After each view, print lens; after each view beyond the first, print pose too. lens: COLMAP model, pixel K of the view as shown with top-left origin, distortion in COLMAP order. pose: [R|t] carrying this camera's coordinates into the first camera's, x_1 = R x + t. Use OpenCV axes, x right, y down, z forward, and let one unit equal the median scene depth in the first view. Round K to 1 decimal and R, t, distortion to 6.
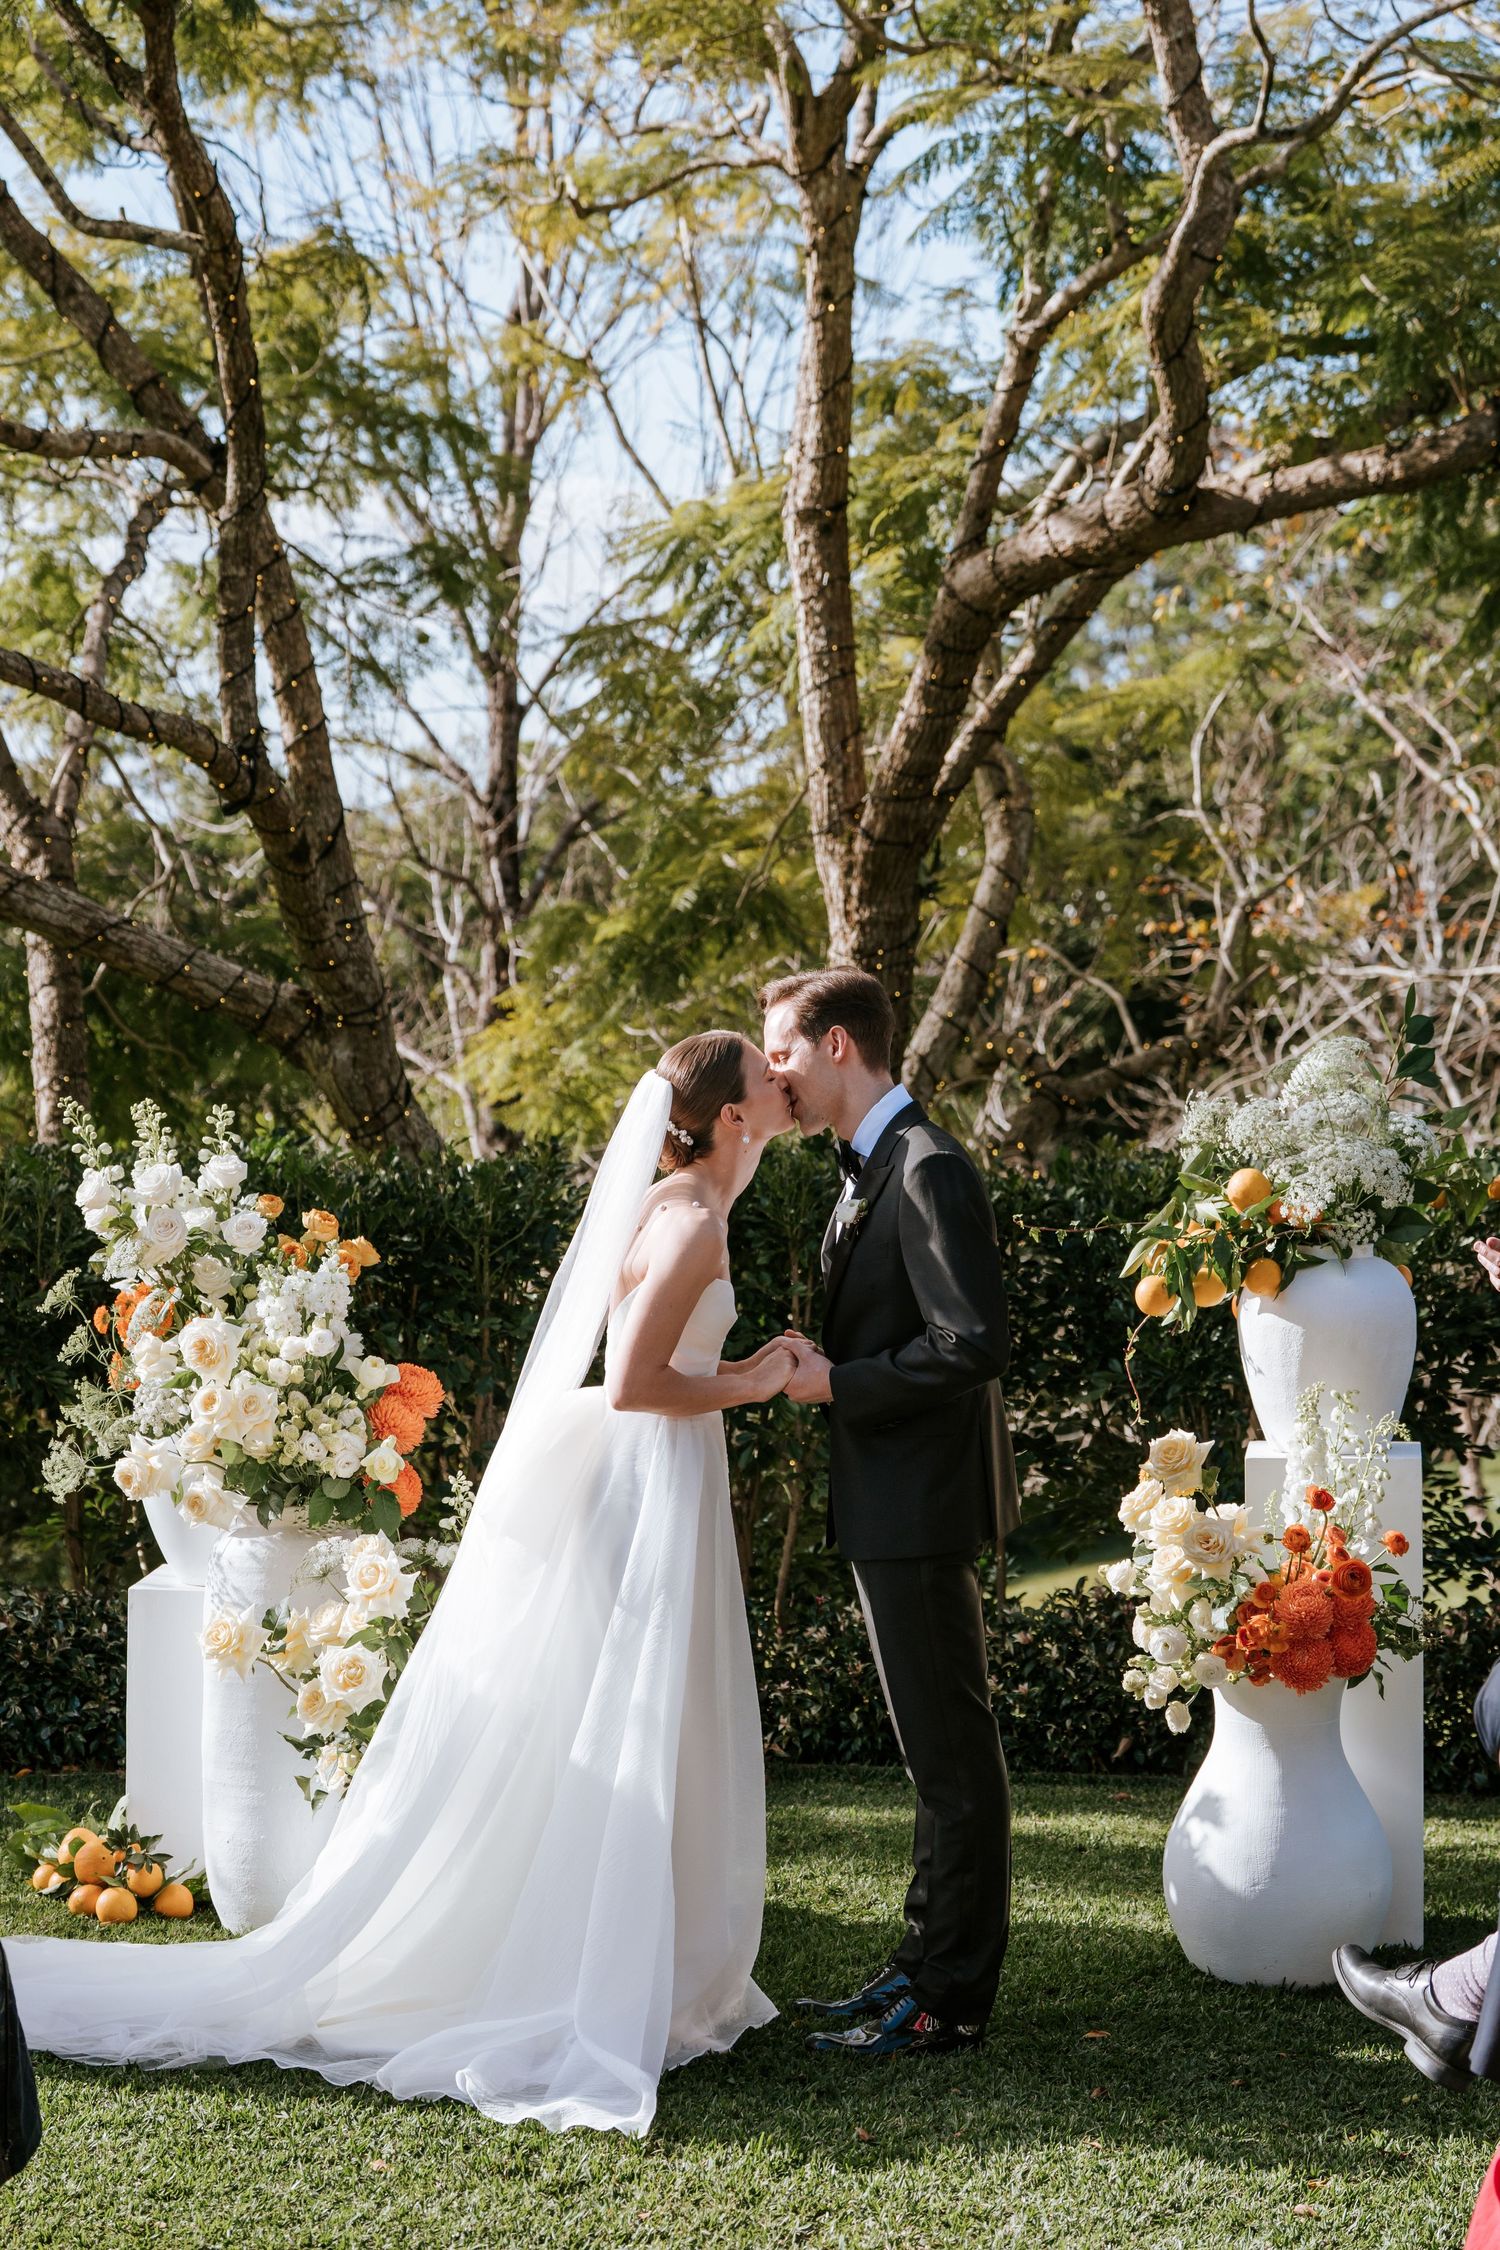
lens RADIAL K [[4896.1, 0, 750.0], [0, 4896.1, 1125.0], [0, 0, 1]] dist [0.040835, -0.331289]
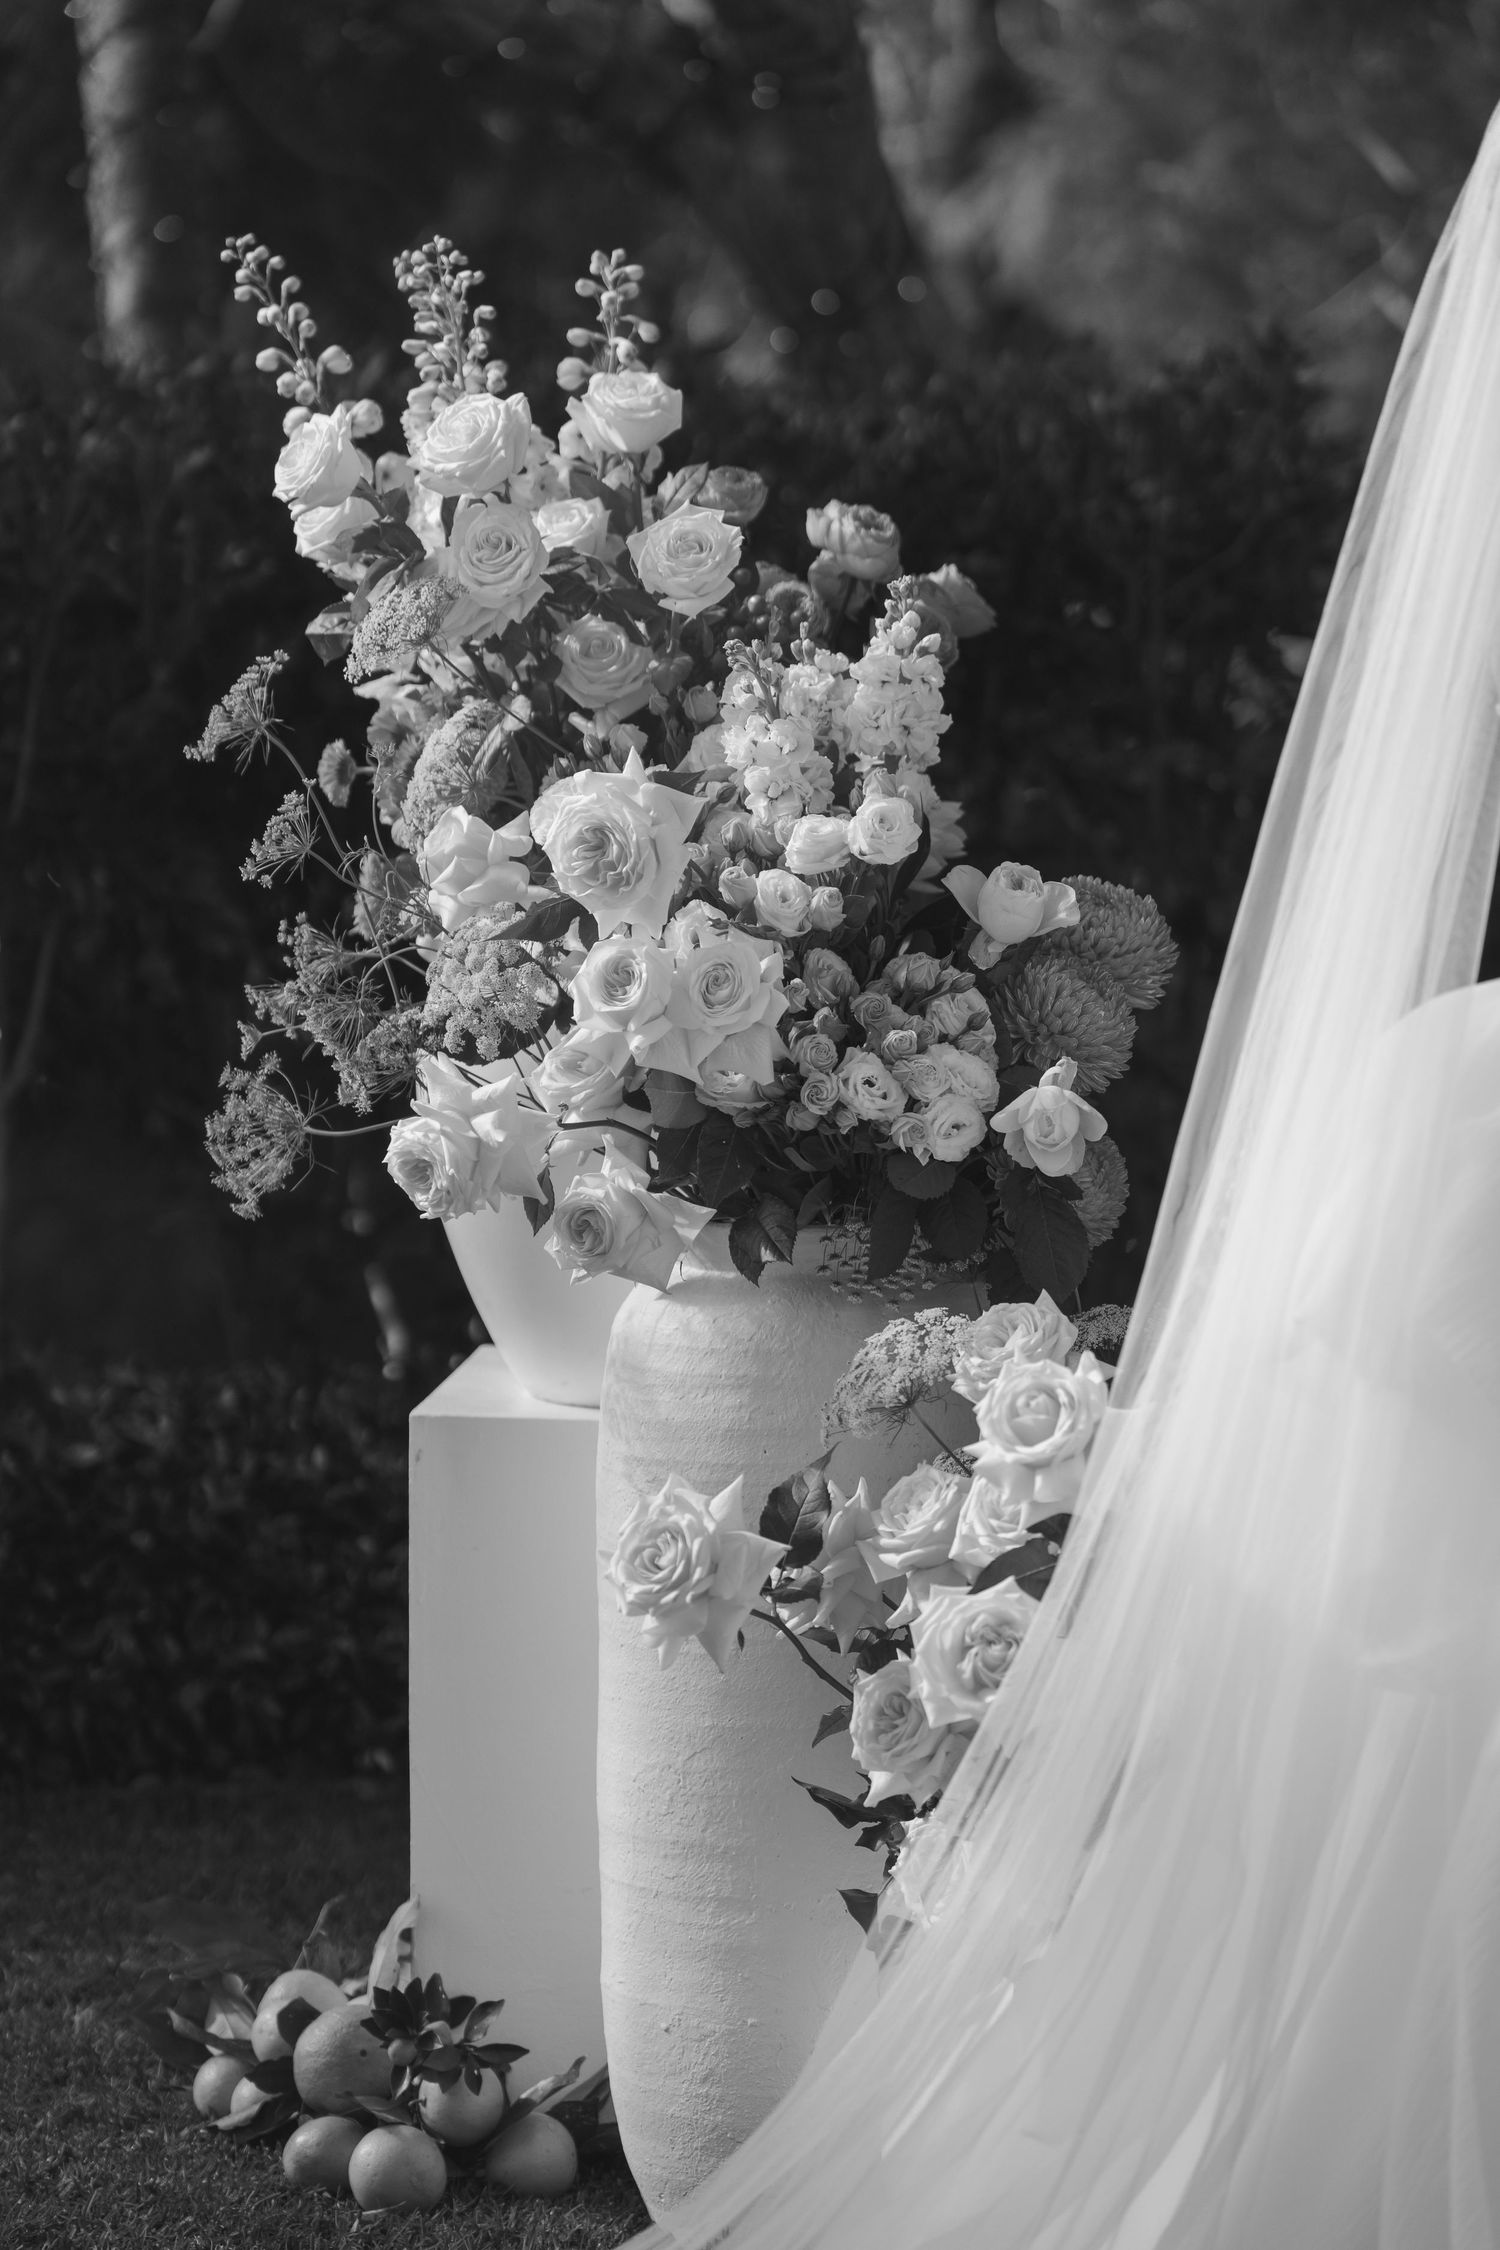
lens RADIAL K [[8921.7, 0, 750.4], [0, 8921.7, 1184.2], [0, 0, 1]] dist [0.095664, -2.887524]
pose [[0.997780, -0.005938, -0.066330, -0.046998], [0.012172, 0.995500, 0.093977, 0.003697], [0.065473, -0.094576, 0.993362, 0.245645]]
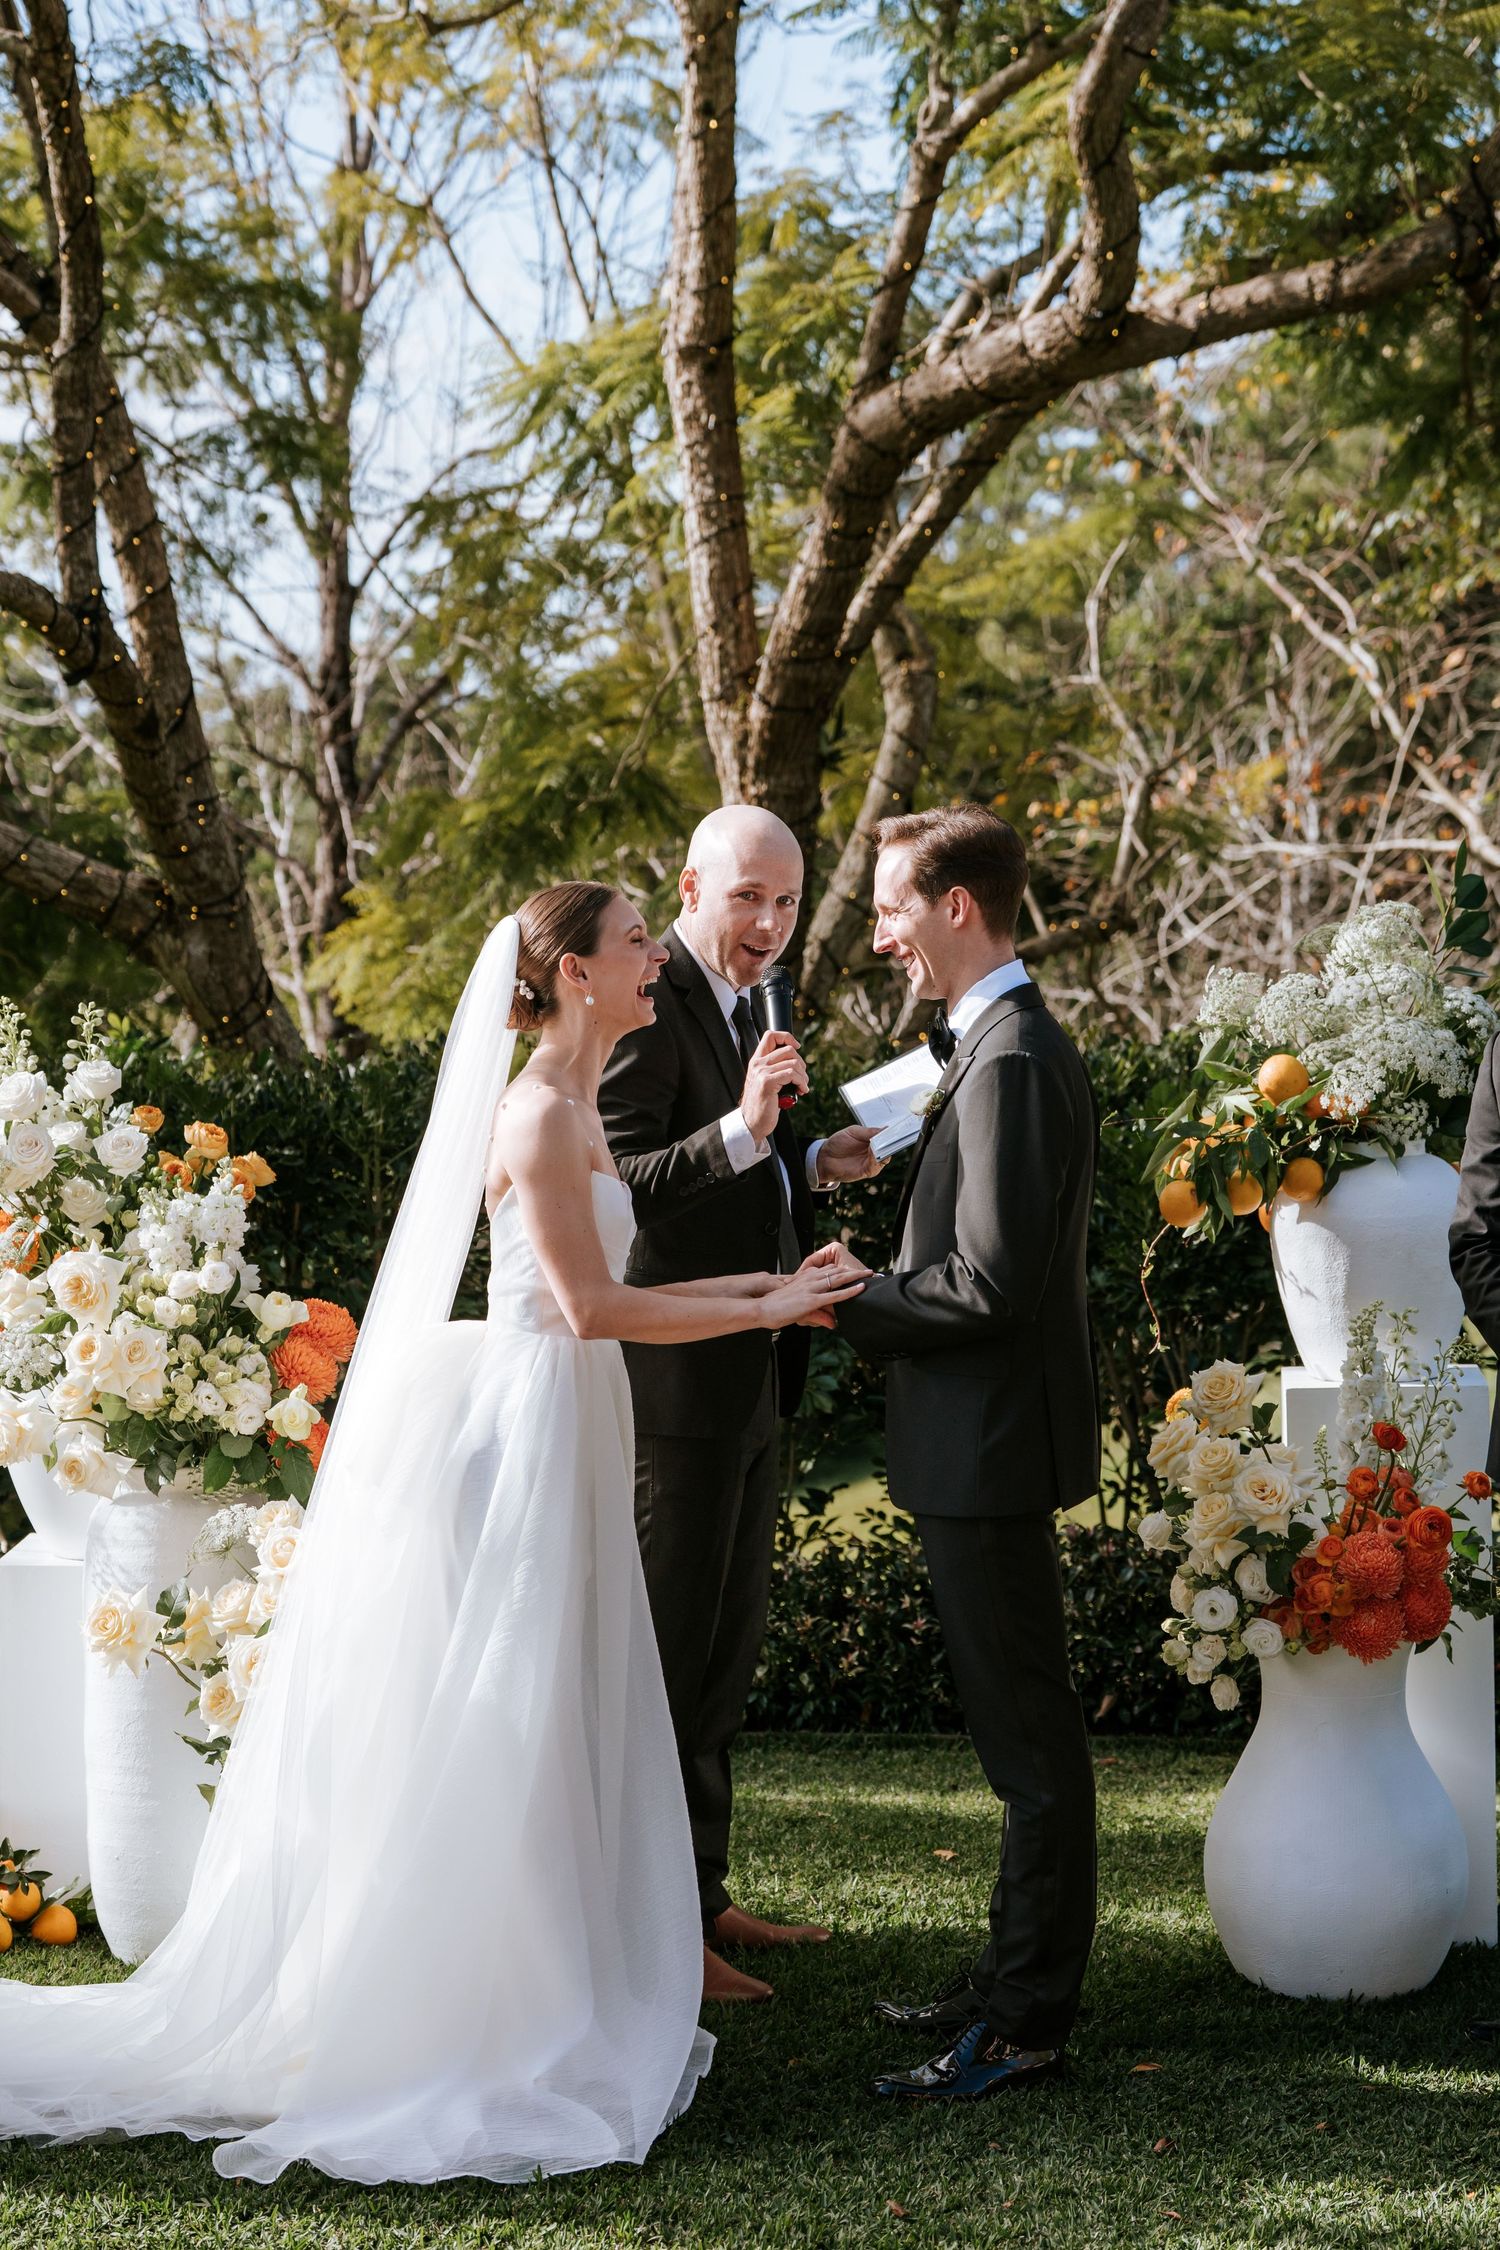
lens RADIAL K [[4896.1, 0, 750.0], [0, 4896.1, 1125.0], [0, 0, 1]] dist [0.040835, -0.331289]
pose [[0.999079, -0.018959, 0.038504, -0.025268], [0.018152, 0.999610, 0.021217, 0.001223], [-0.038891, -0.020498, 0.999033, 0.133420]]
